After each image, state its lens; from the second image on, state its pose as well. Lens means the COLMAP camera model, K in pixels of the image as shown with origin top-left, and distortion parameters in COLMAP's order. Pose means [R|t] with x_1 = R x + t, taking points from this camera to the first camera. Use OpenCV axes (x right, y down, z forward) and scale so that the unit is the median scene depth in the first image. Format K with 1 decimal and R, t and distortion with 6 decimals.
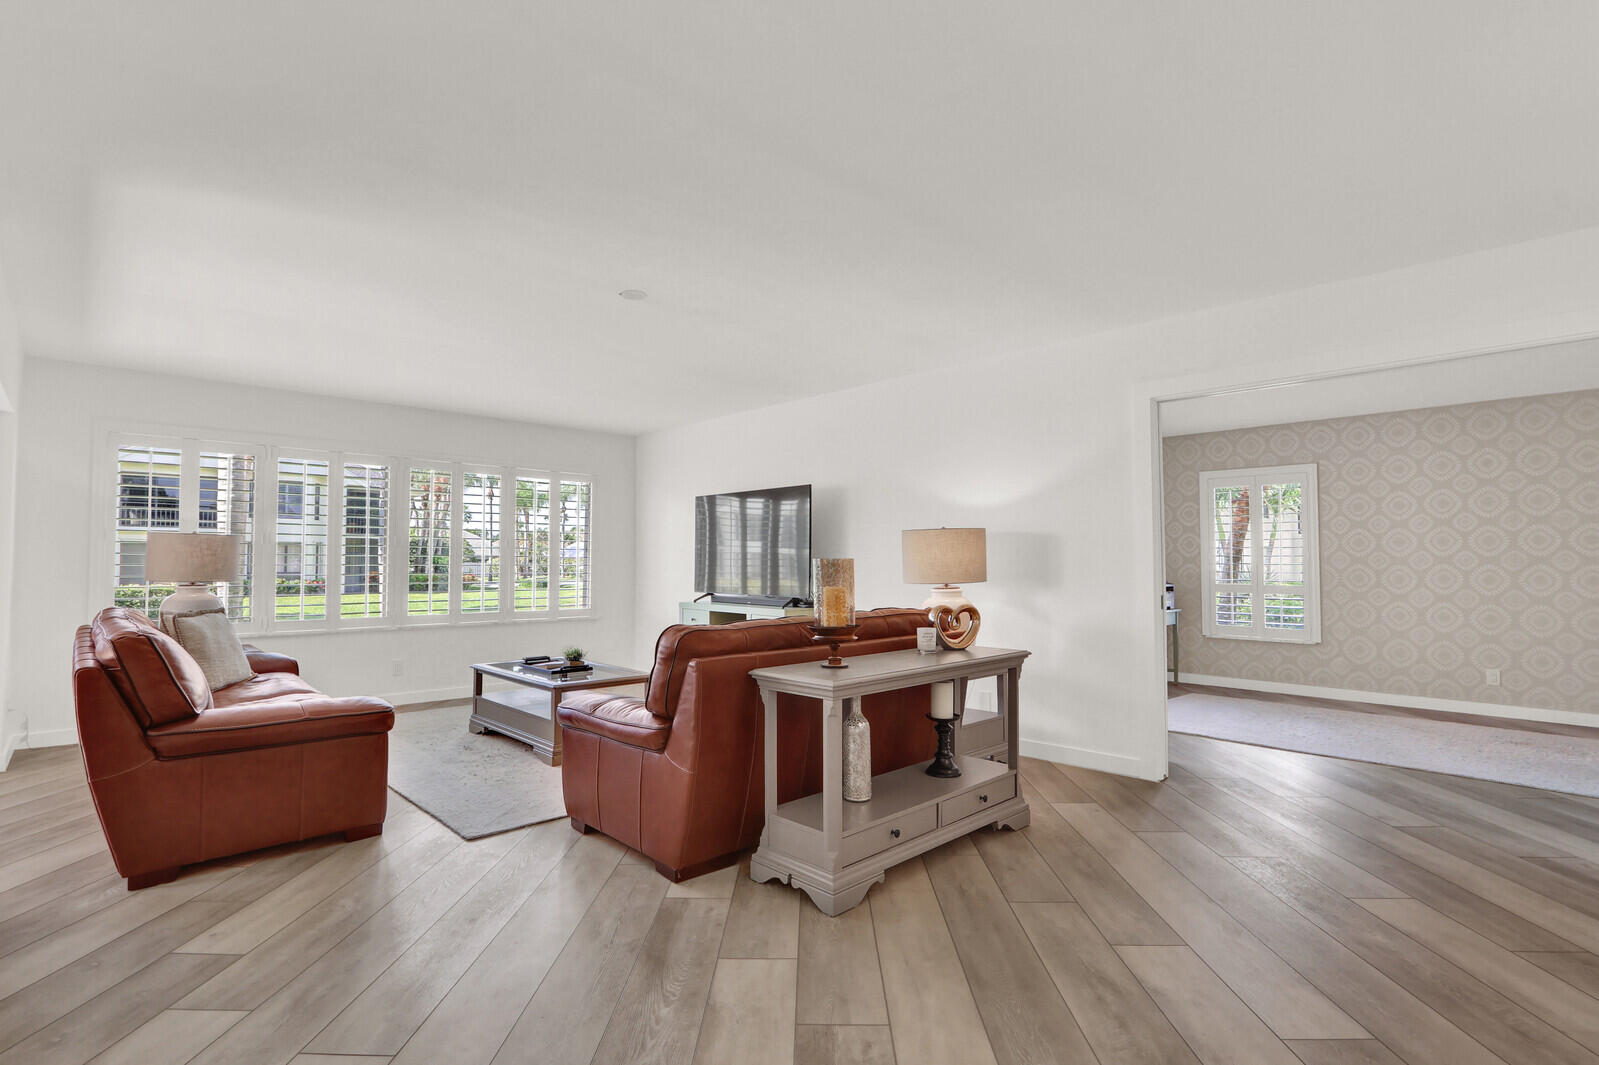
lens RADIAL K [[760.9, 0, 798.0], [0, 760.9, 562.2], [0, 0, 1]] dist [-0.010123, -0.000308]
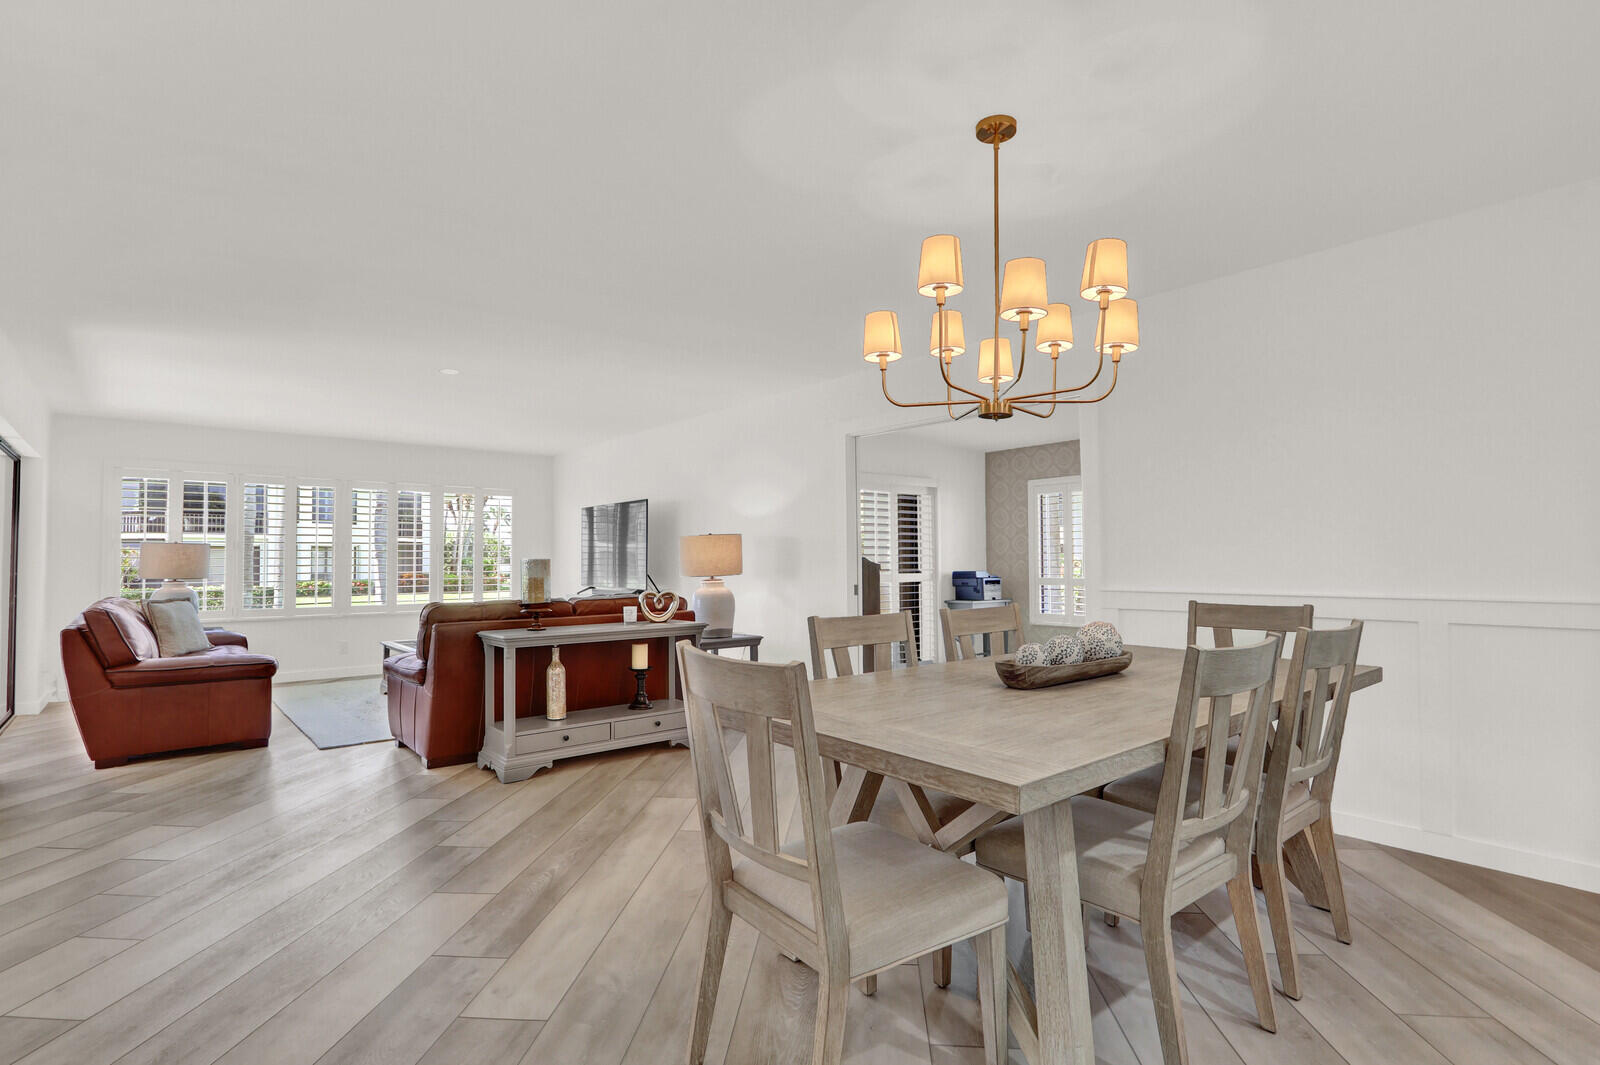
lens RADIAL K [[775.0, 0, 787.9], [0, 775.0, 565.3], [0, 0, 1]] dist [-0.001021, 0.000218]
pose [[0.997308, -0.006716, -0.073018, 0.612123], [0.007081, 0.999964, 0.004732, 0.003656], [0.072984, -0.005236, 0.997319, -0.464512]]
